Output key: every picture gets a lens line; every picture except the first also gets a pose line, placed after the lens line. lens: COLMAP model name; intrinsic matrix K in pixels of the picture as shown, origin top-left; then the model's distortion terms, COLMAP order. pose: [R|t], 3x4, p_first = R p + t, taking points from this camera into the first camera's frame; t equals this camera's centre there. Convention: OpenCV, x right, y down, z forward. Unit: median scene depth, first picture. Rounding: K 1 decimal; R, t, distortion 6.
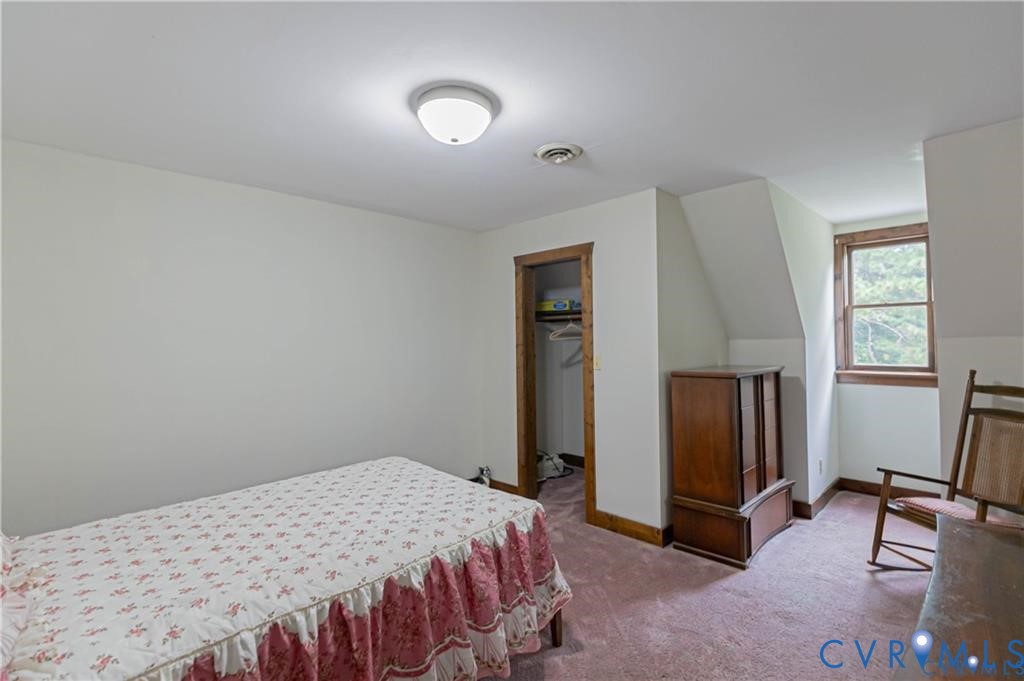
lens RADIAL K [[472.3, 0, 512.7], [0, 472.3, 337.0], [0, 0, 1]] dist [0.008806, -0.002183]
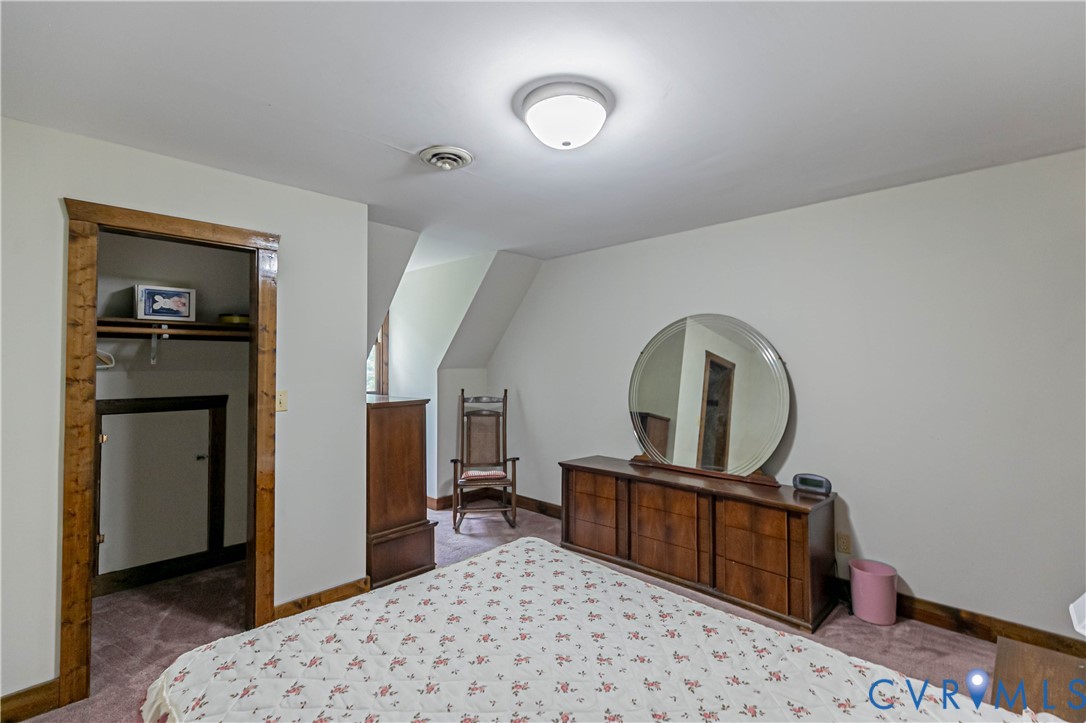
lens RADIAL K [[500.9, 0, 547.5], [0, 500.9, 362.7], [0, 0, 1]] dist [0.008806, -0.002183]
pose [[-0.002249, 0.012350, 0.999921, -0.733440], [-0.010943, 0.999864, -0.012374, -0.000508], [-0.999938, -0.010970, -0.002114, 0.719047]]
